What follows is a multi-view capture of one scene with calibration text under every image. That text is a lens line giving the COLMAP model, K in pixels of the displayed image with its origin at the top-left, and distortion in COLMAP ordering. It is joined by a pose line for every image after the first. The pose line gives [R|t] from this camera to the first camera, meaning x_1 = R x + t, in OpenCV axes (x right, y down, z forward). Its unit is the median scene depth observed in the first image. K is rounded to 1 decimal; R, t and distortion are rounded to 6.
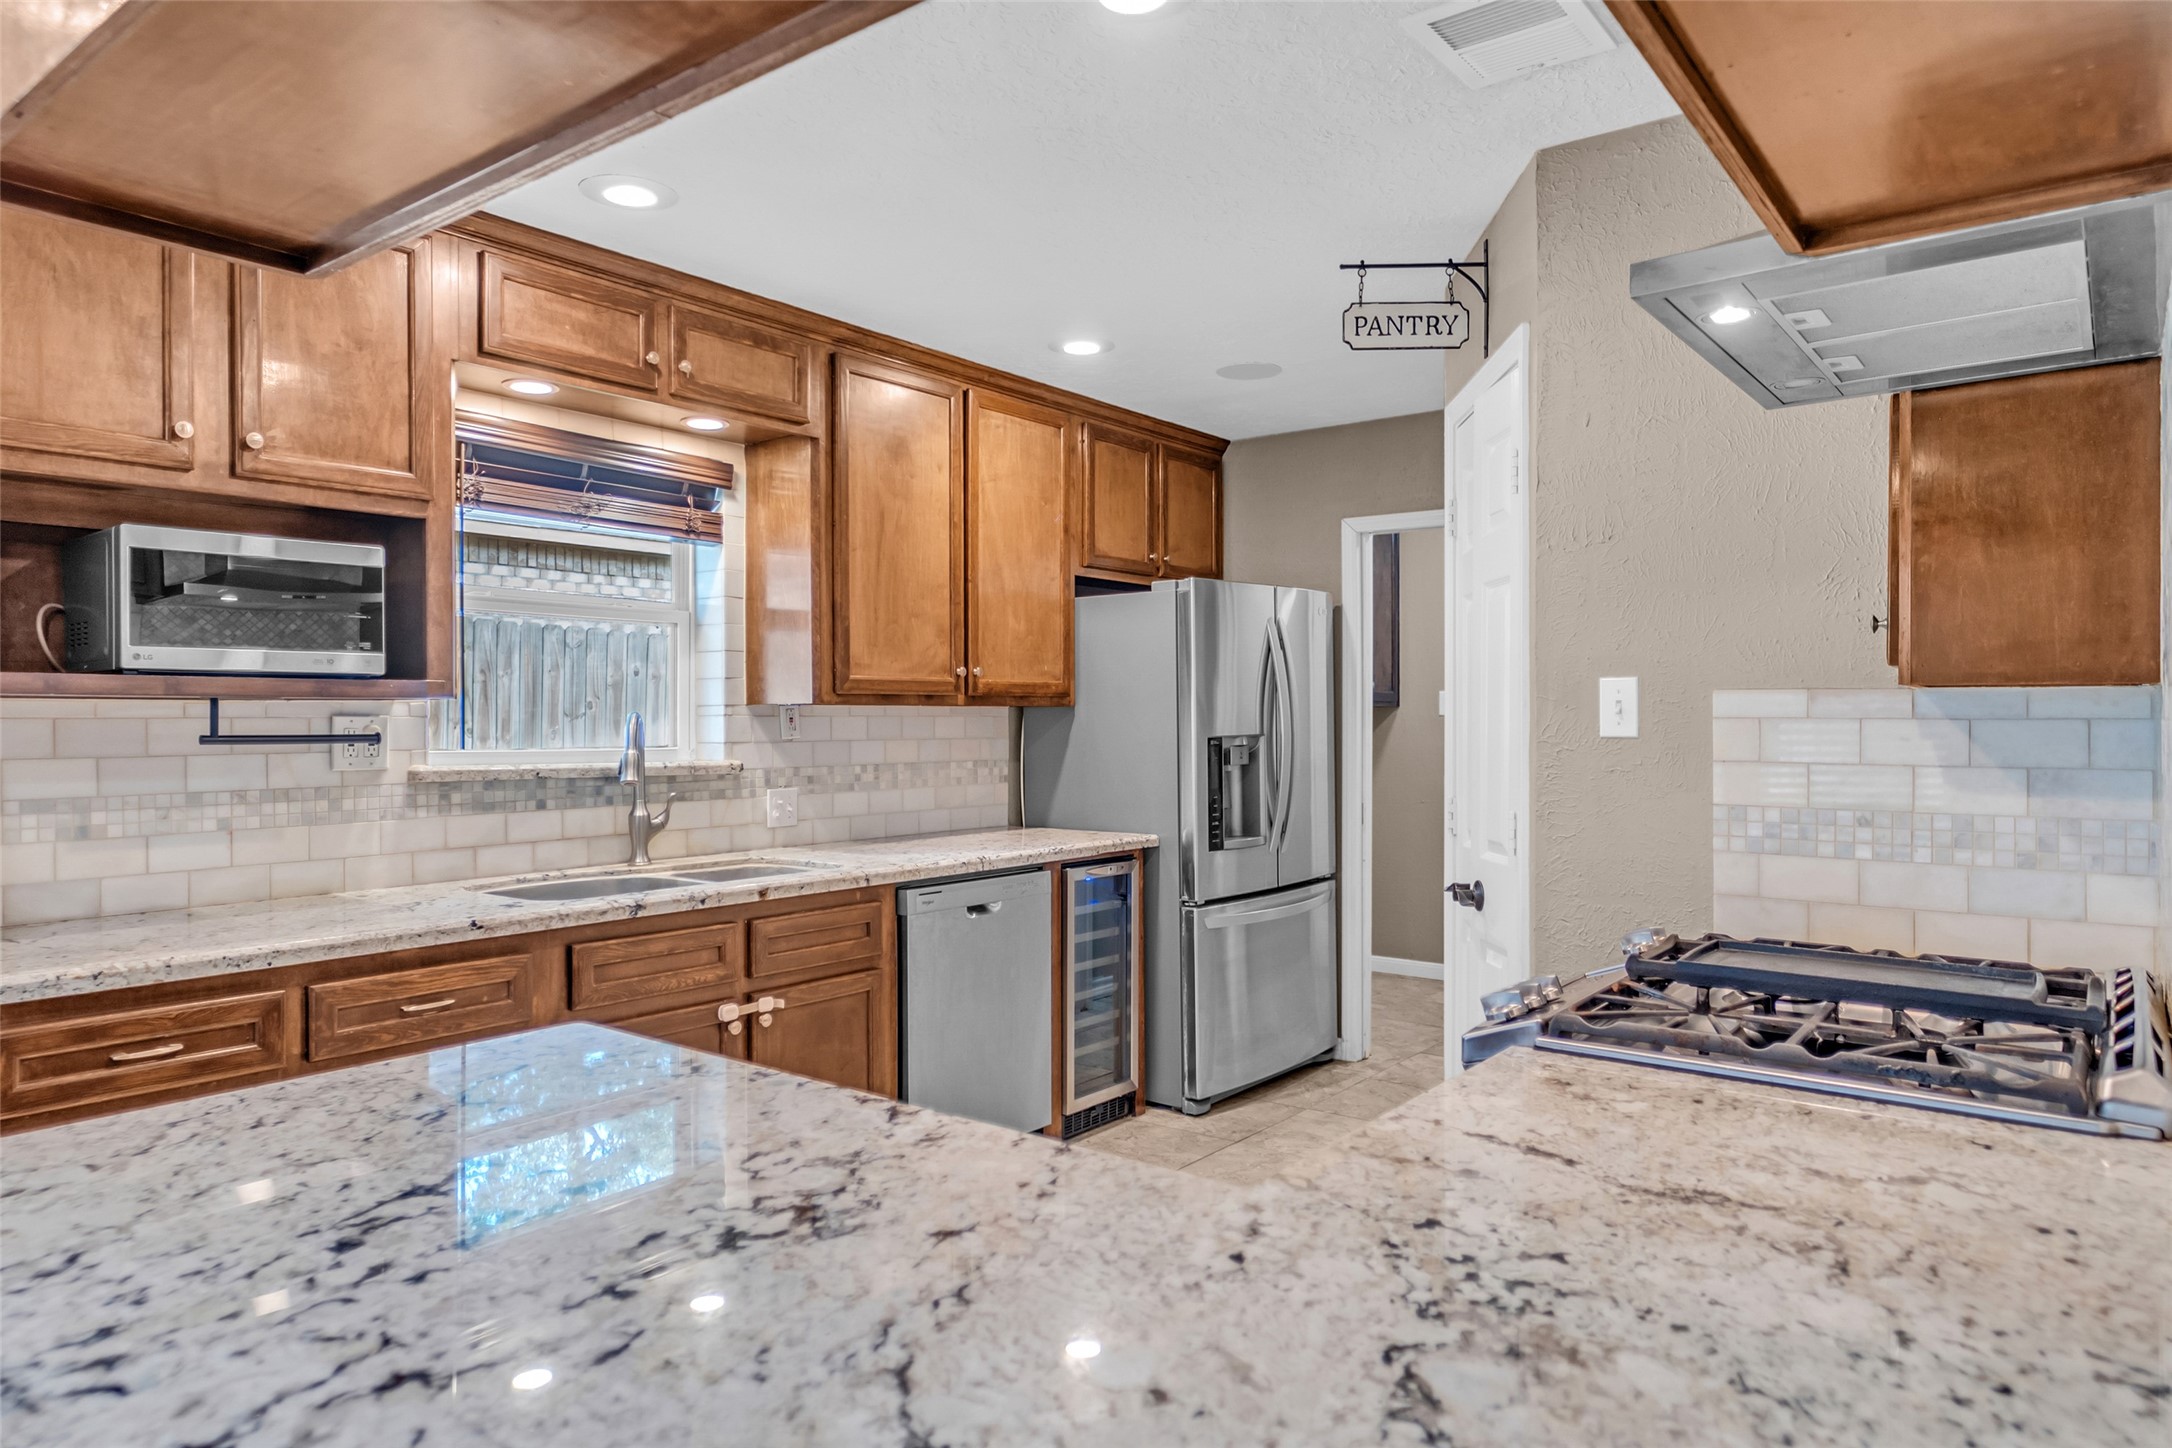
lens RADIAL K [[1344.2, 0, 1088.2], [0, 1344.2, 725.9], [0, 0, 1]] dist [-0.006158, 0.009687]
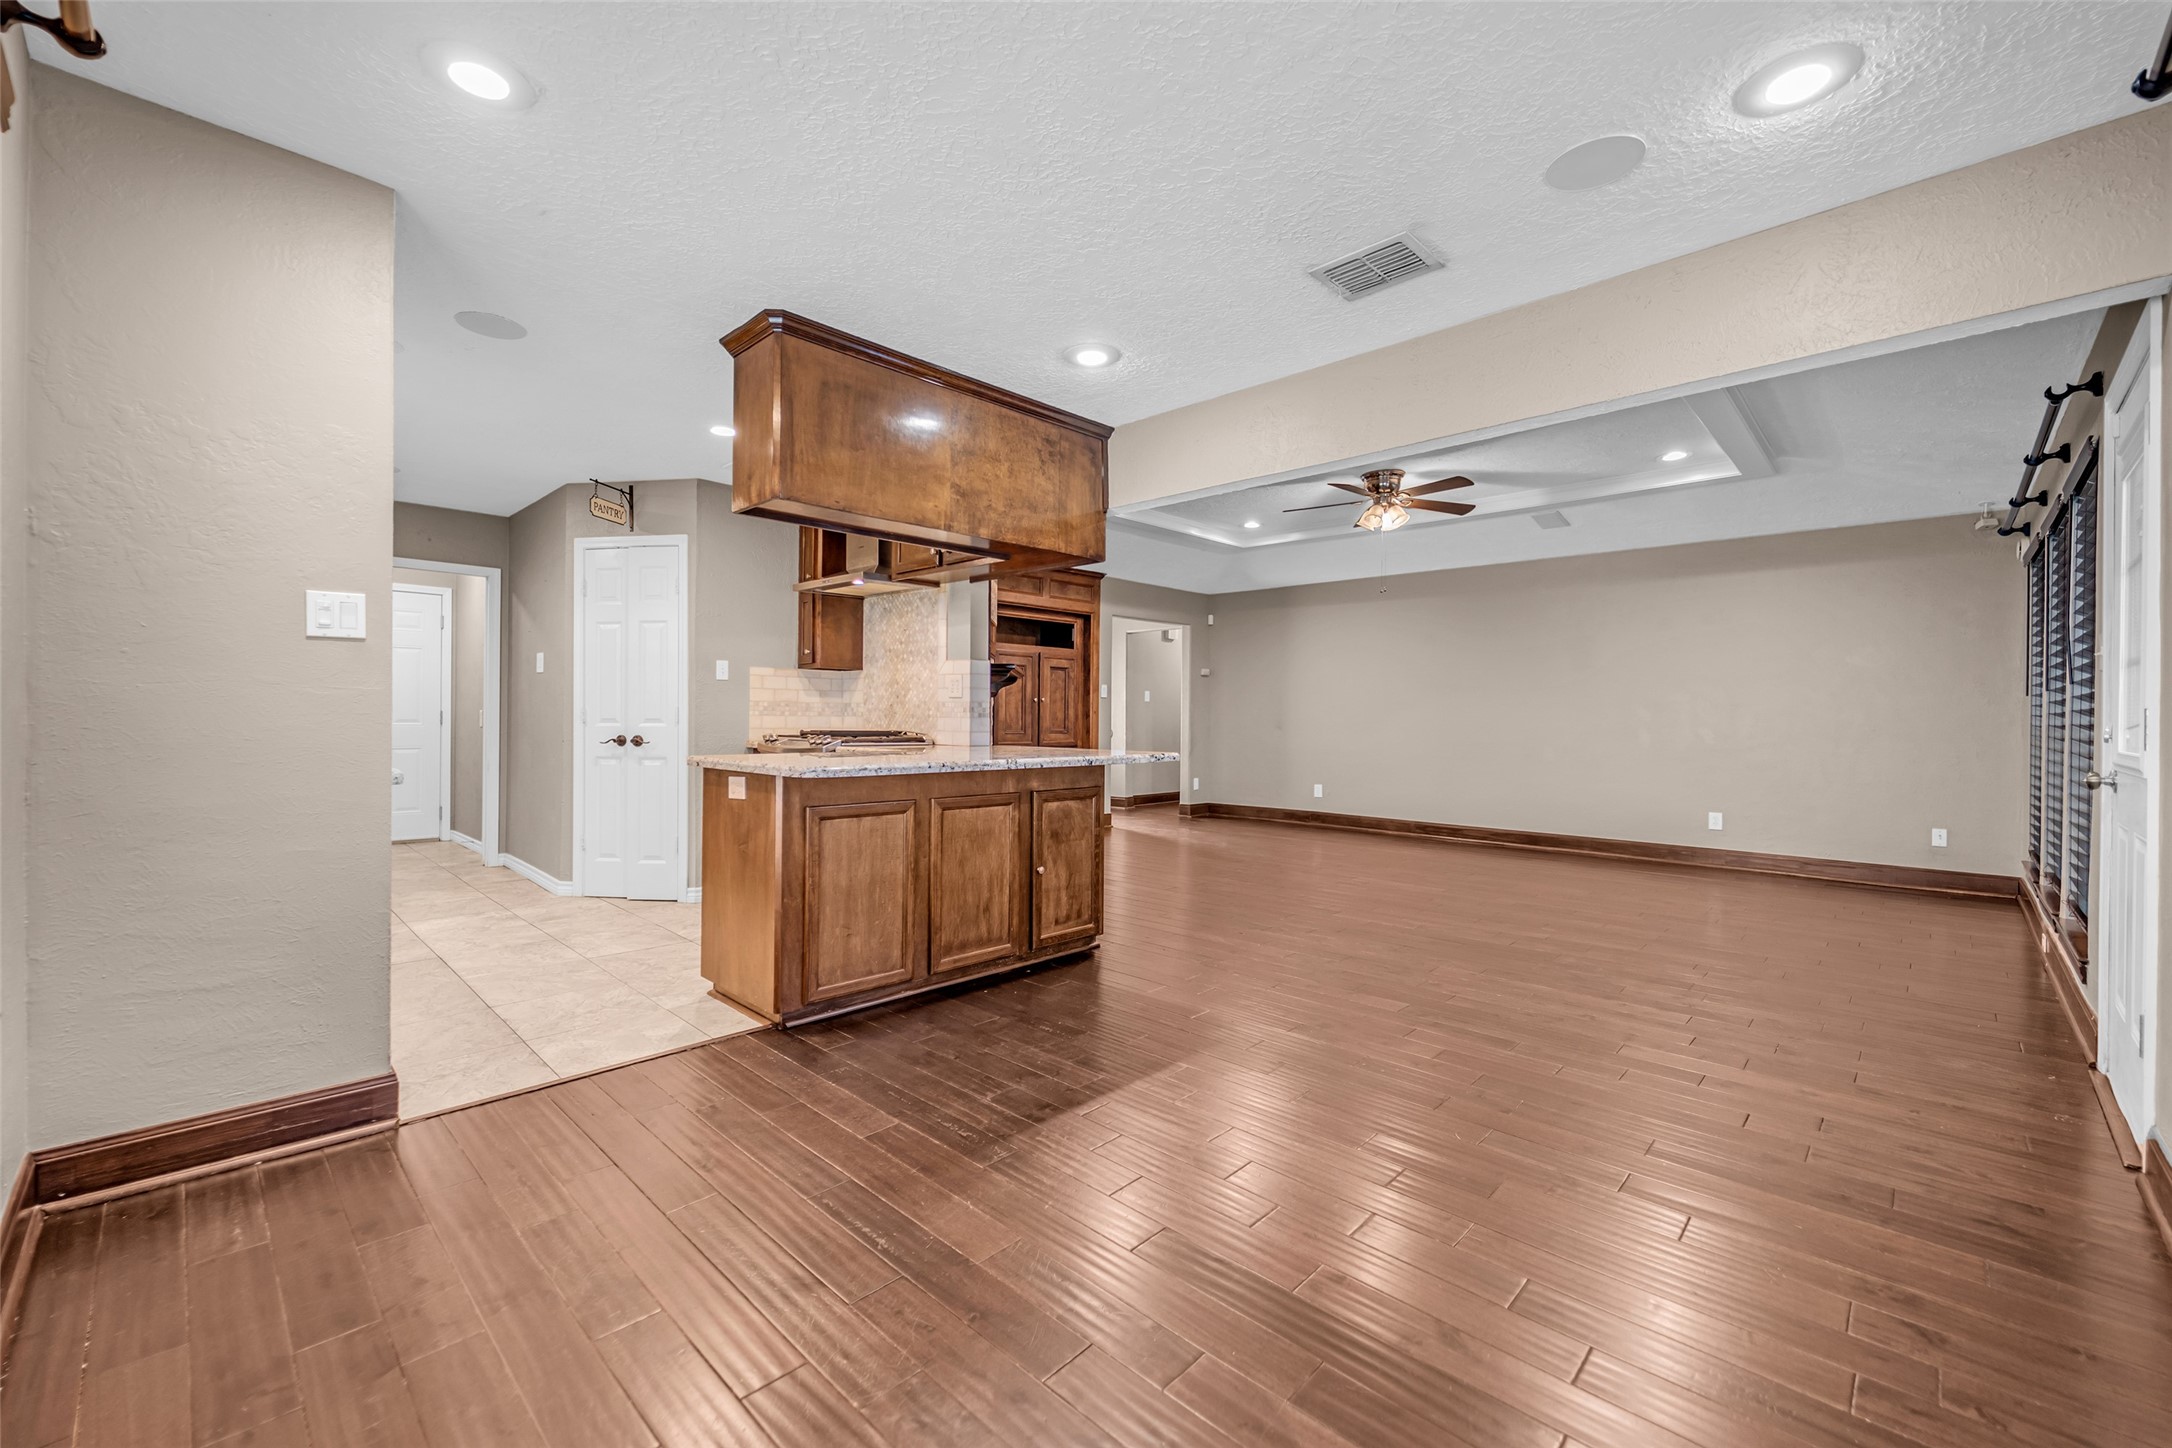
lens RADIAL K [[870.4, 0, 1085.6], [0, 870.4, 725.4], [0, 0, 1]] dist [-0.000895, -0.001257]
pose [[0.115524, -0.001646, 0.993303, -1.188139], [-0.004618, 0.999987, 0.002194, 0.083068], [-0.993294, -0.004840, 0.115515, -0.062433]]
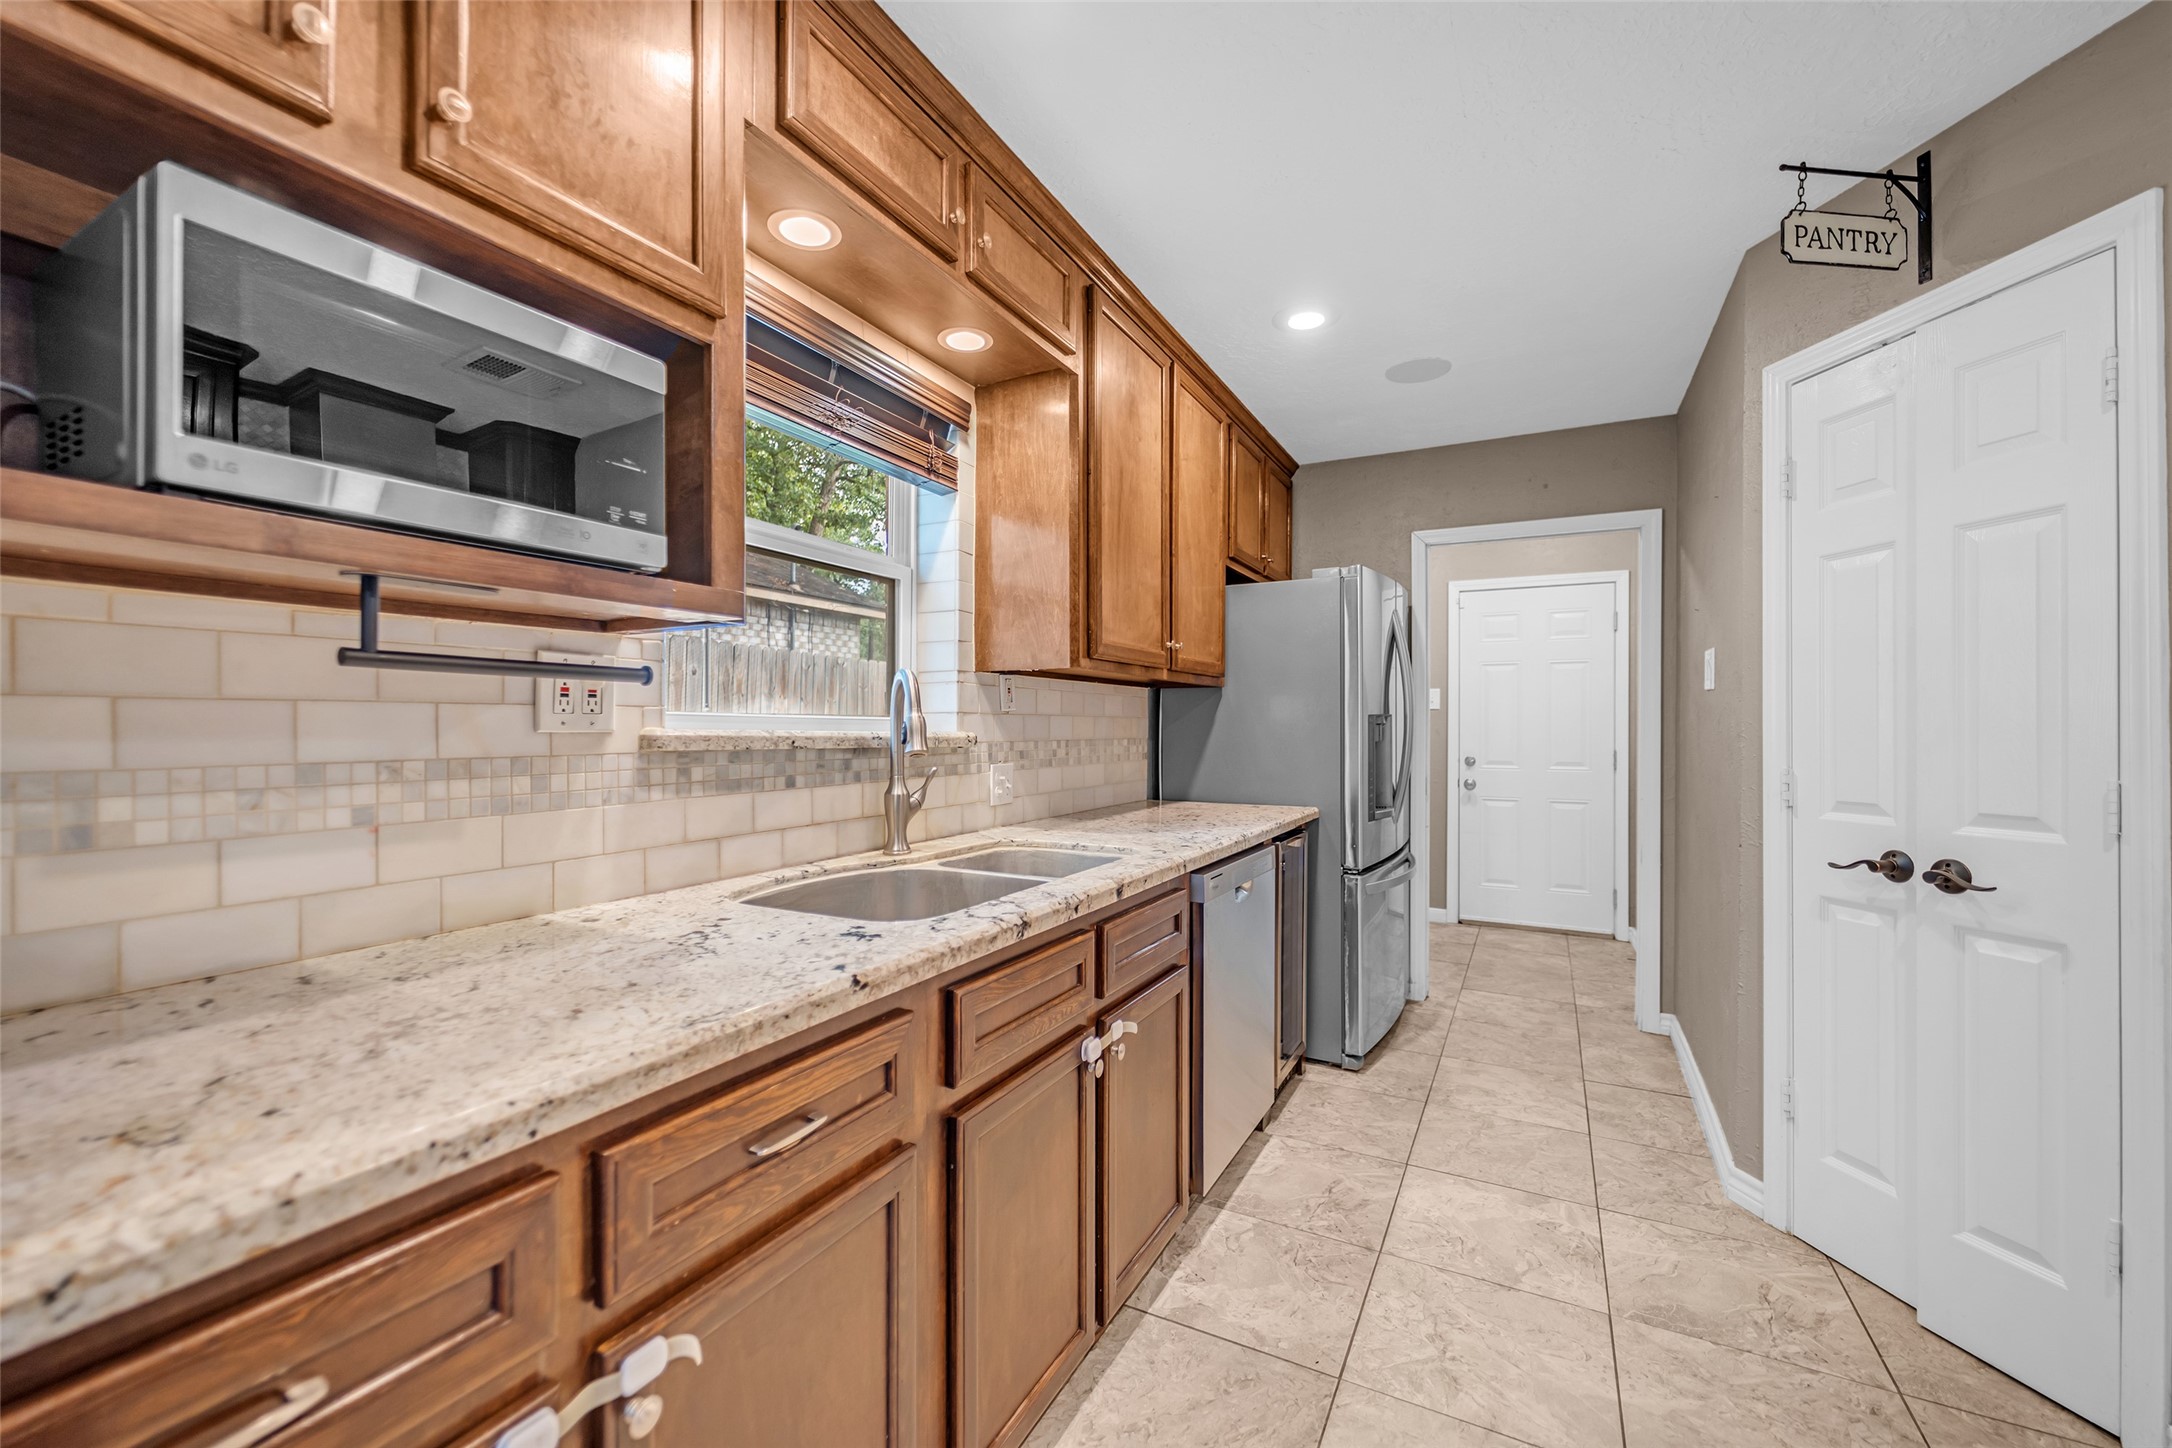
lens RADIAL K [[870.4, 0, 1083.0], [0, 870.4, 729.1], [0, 0, 1]] dist [-0.000895, -0.001257]
pose [[0.984710, 0.002975, 0.174177, -0.343127], [-0.002433, 0.999992, -0.003324, 0.030086], [-0.174185, 0.002850, 0.984709, 0.486970]]
